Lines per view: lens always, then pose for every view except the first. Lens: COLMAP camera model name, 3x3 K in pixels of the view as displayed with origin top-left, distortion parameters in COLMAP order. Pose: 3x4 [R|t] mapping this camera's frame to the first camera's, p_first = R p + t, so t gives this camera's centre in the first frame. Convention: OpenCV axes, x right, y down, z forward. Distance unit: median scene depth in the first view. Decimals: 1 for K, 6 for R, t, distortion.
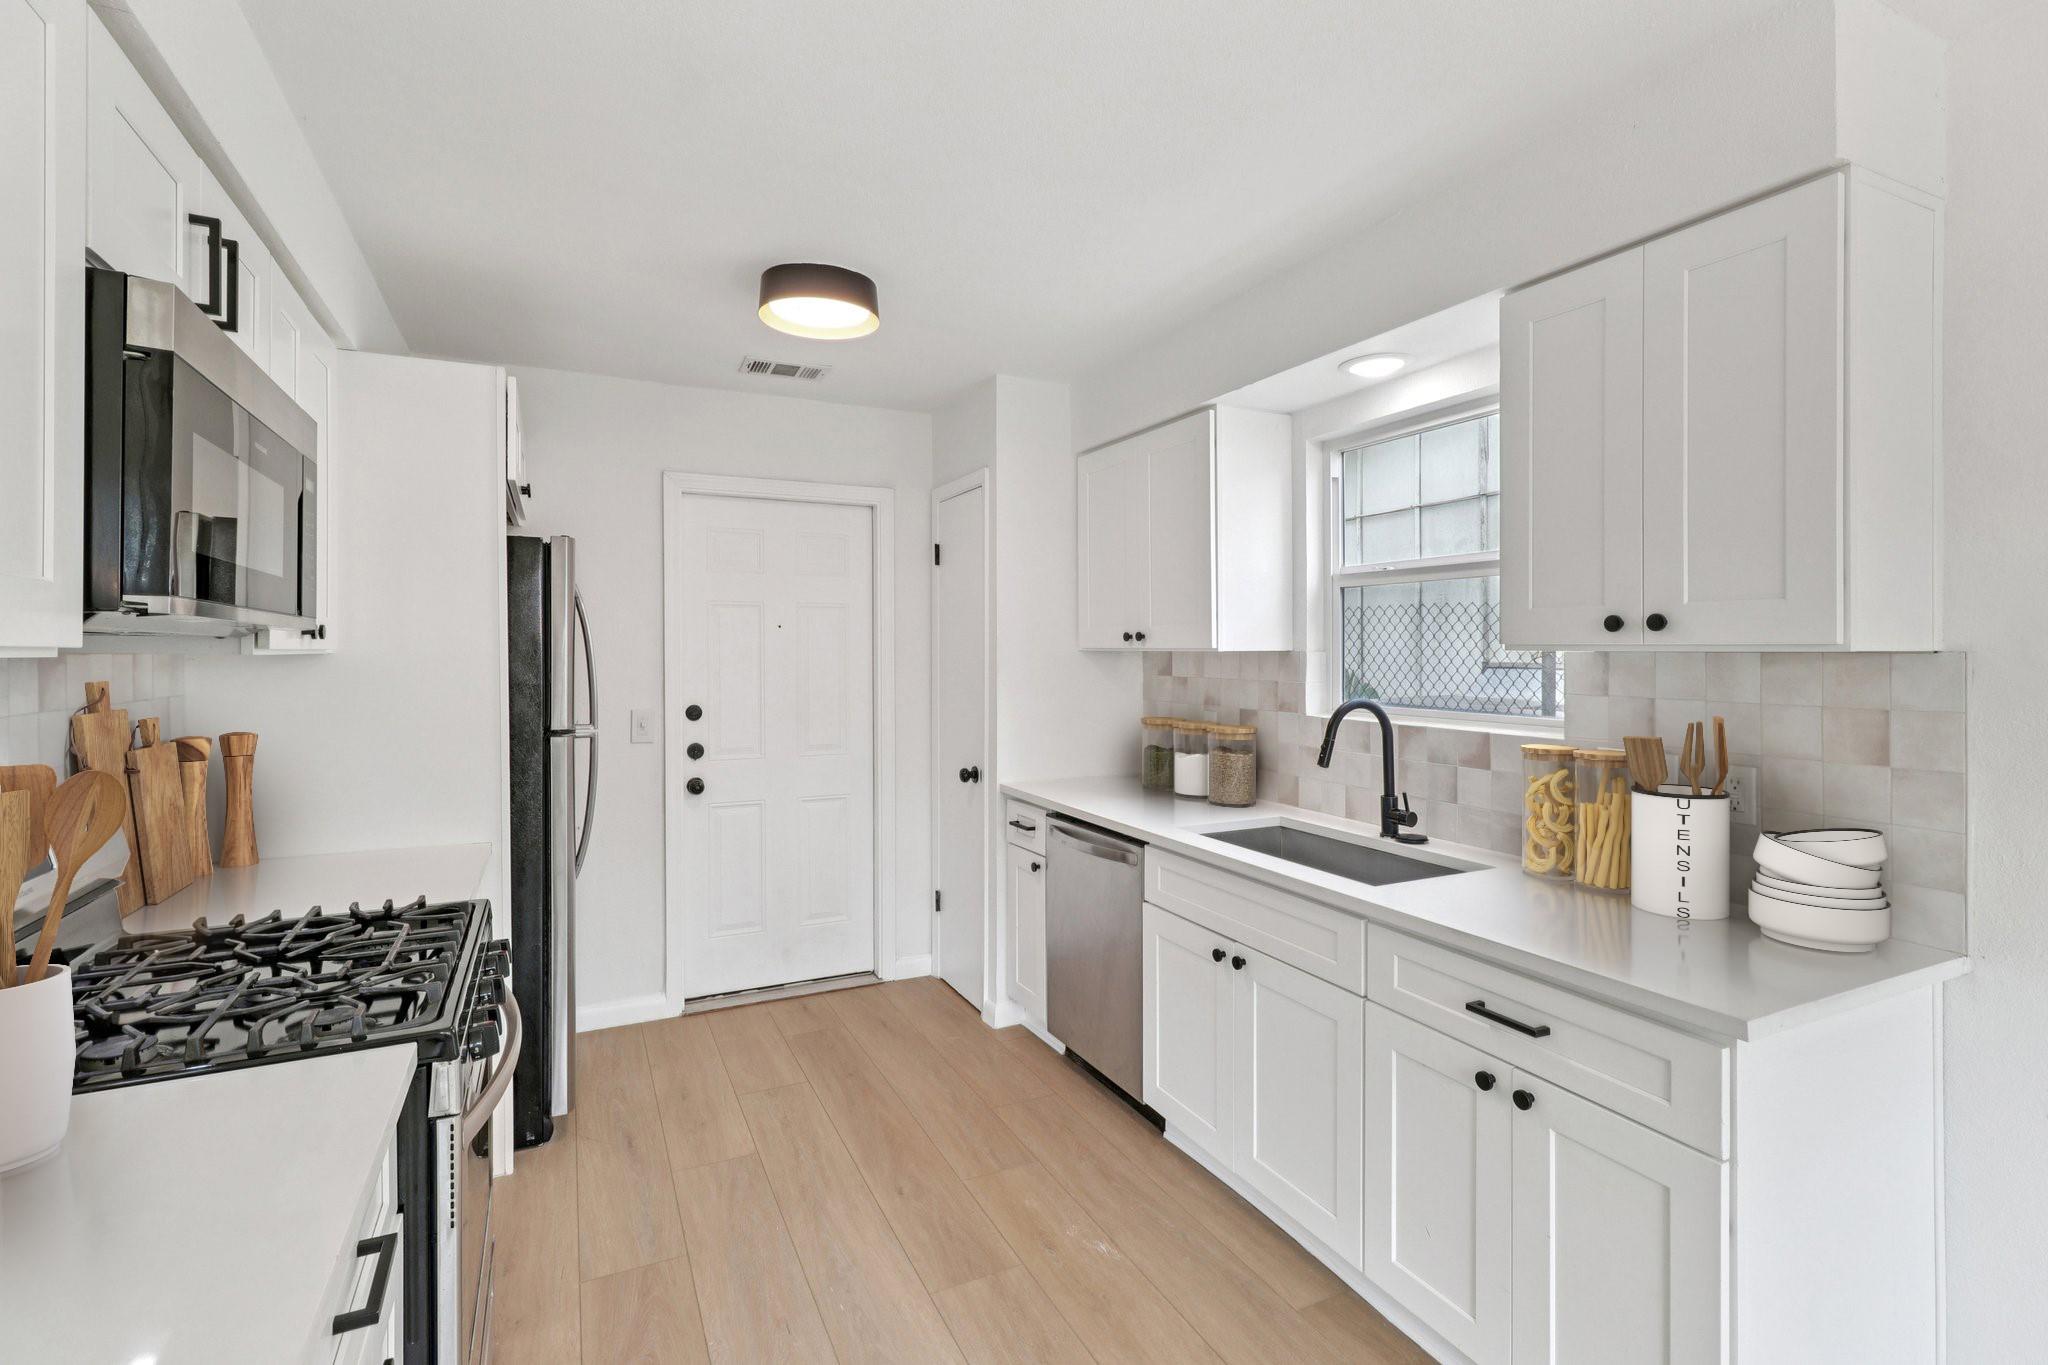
lens RADIAL K [[952.1, 0, 1022.3], [0, 952.1, 656.6], [0, 0, 1]] dist [0.001916, -0.000466]
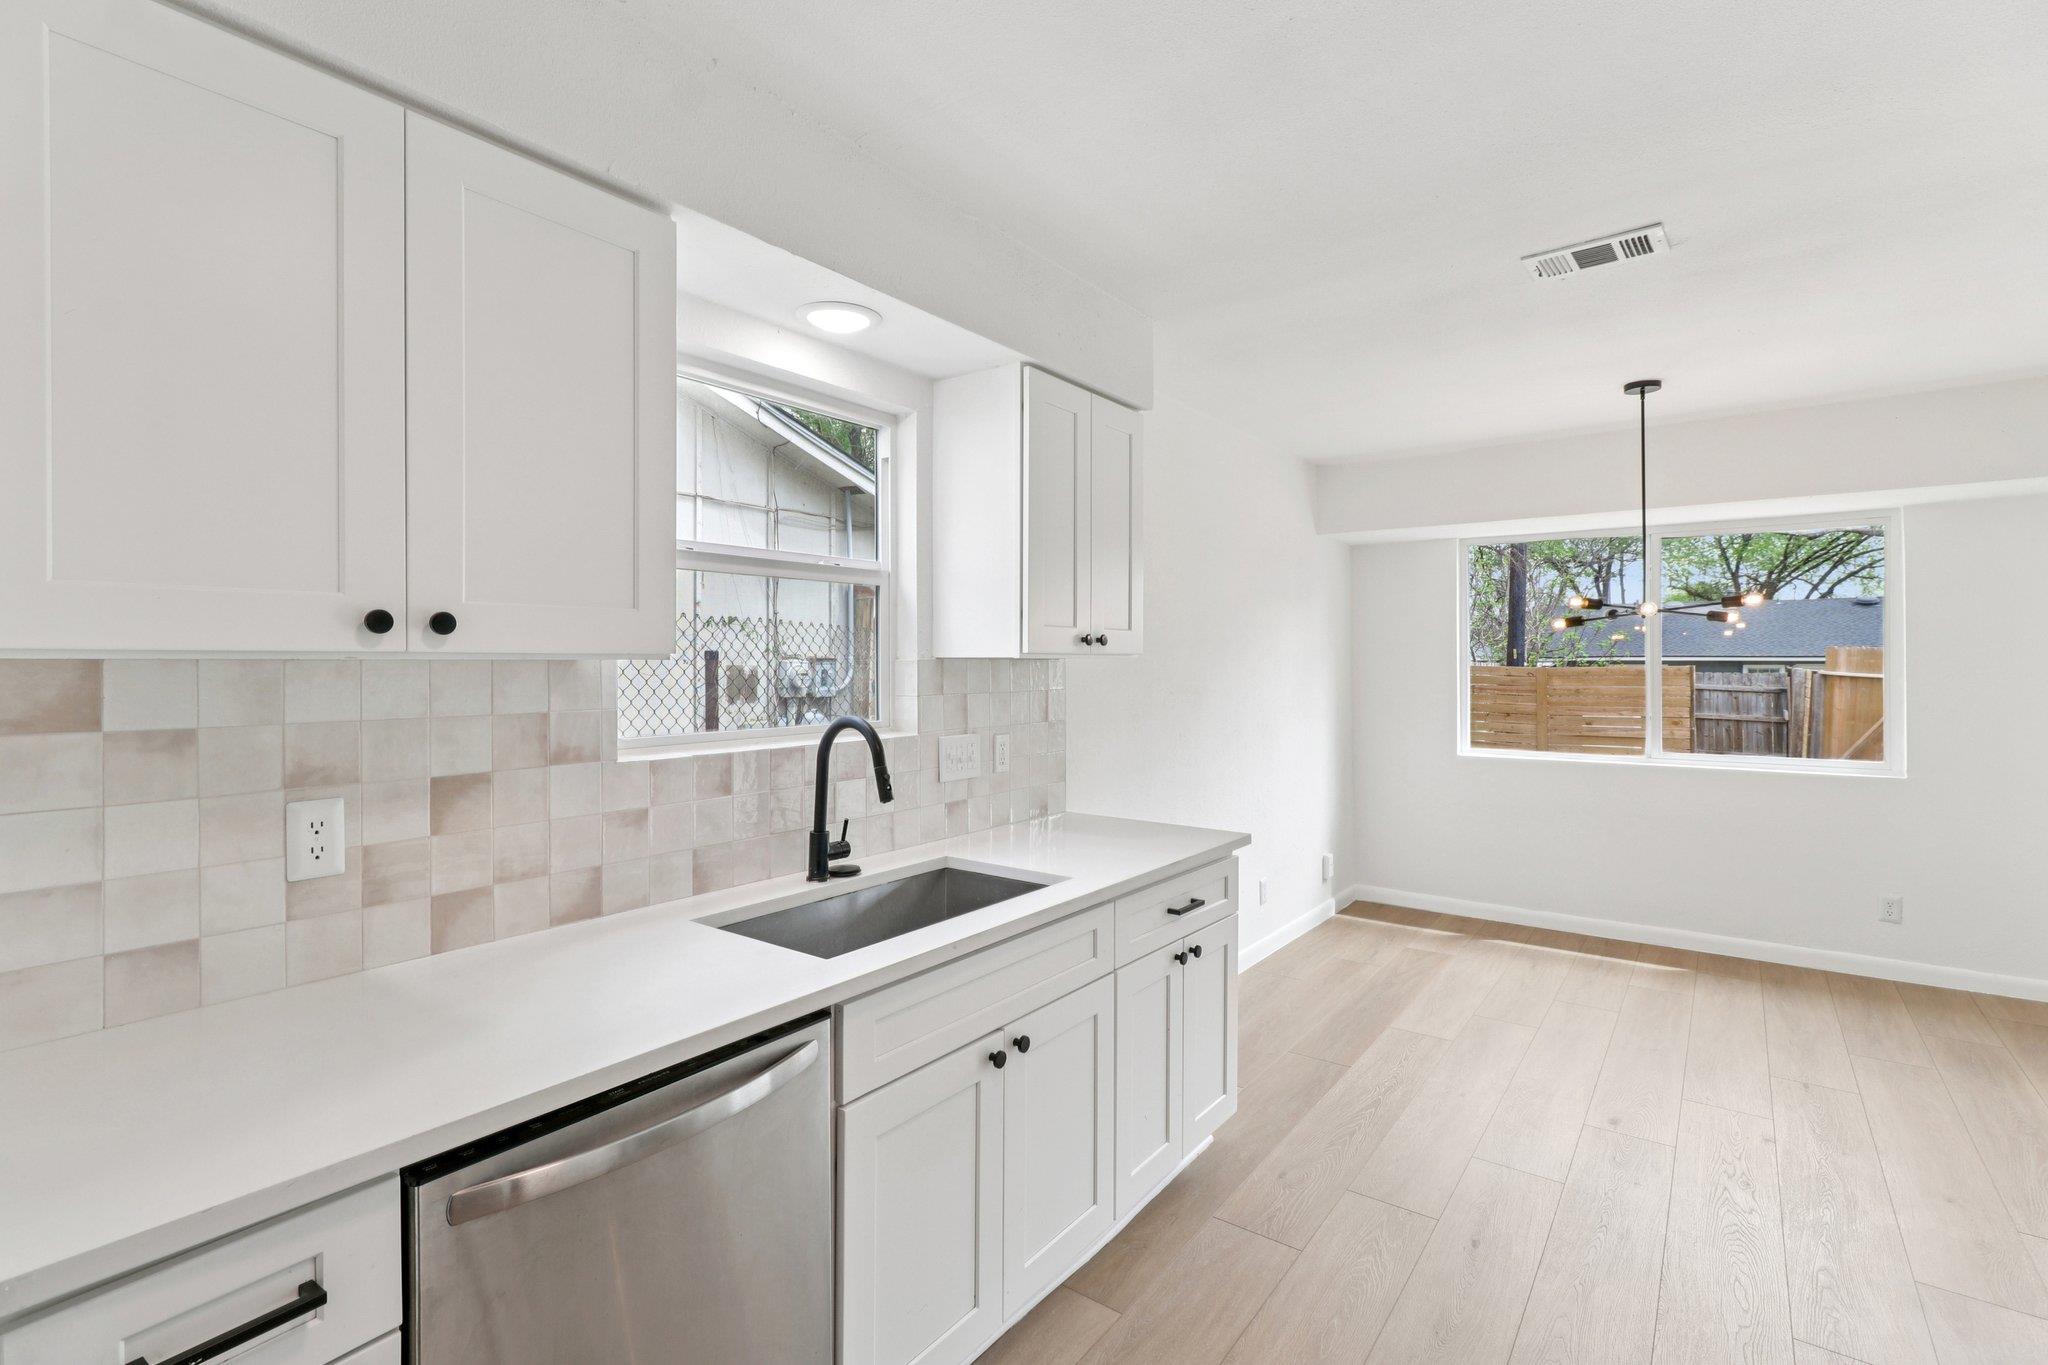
lens RADIAL K [[952.1, 0, 1022.3], [0, 952.1, 656.6], [0, 0, 1]] dist [0.001916, -0.000466]
pose [[-0.454645, 0.001992, 0.890670, -0.422630], [0.005862, 0.999983, 0.000756, -0.006417], [-0.890653, 0.005565, -0.454649, 1.169172]]
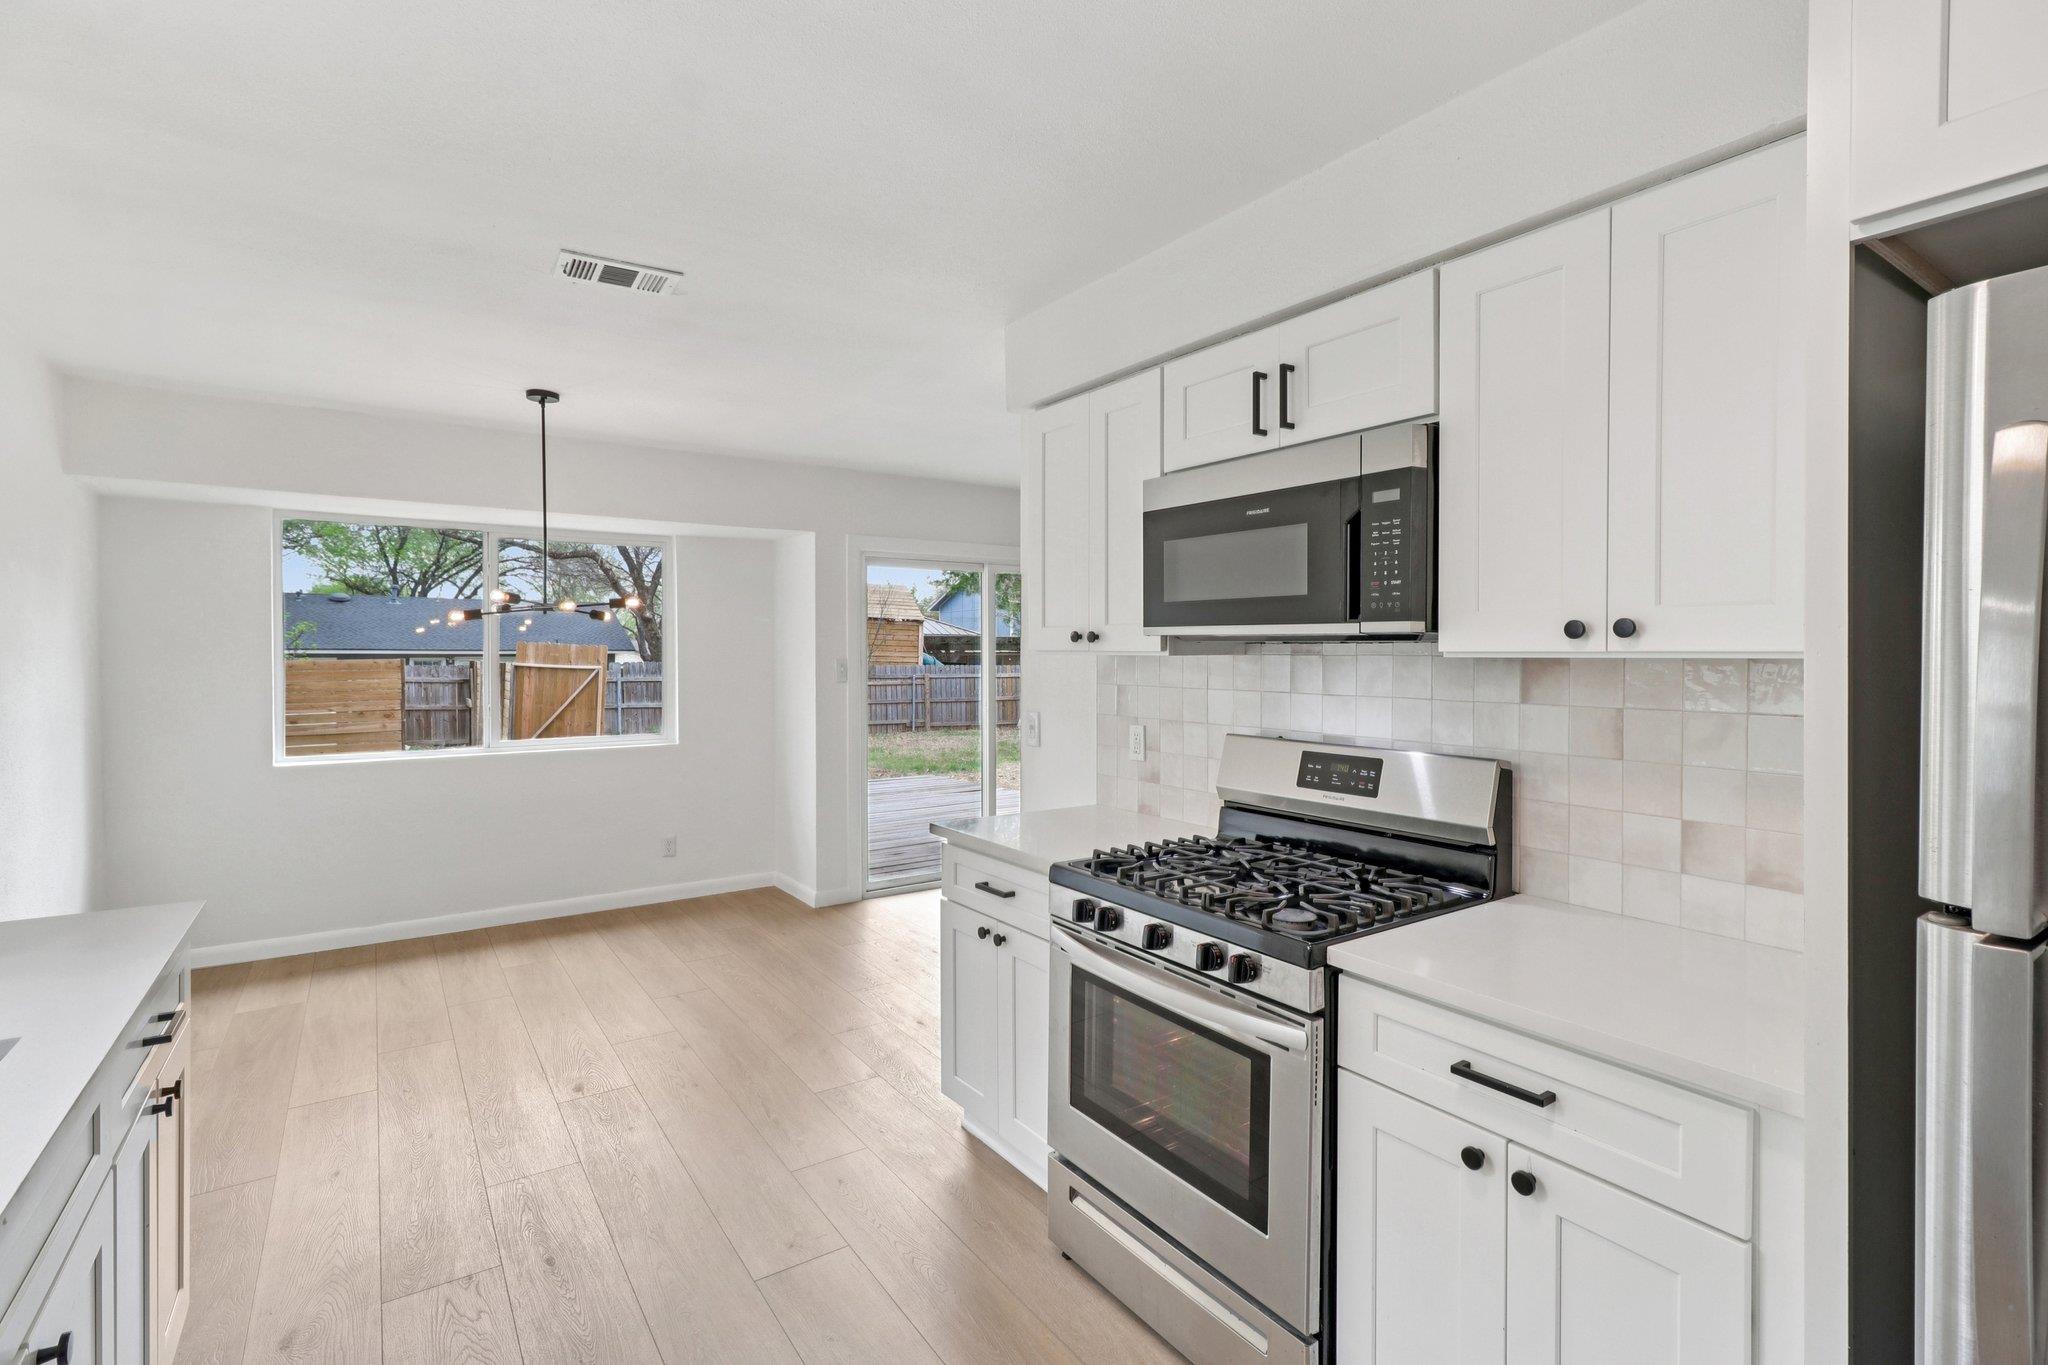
lens RADIAL K [[952.1, 0, 1022.3], [0, 952.1, 656.6], [0, 0, 1]] dist [0.001916, -0.000466]
pose [[-0.989386, -0.002008, -0.145298, -0.131705], [-0.003490, 0.999945, 0.009941, -0.007833], [0.145270, 0.010342, -0.989338, 1.287702]]
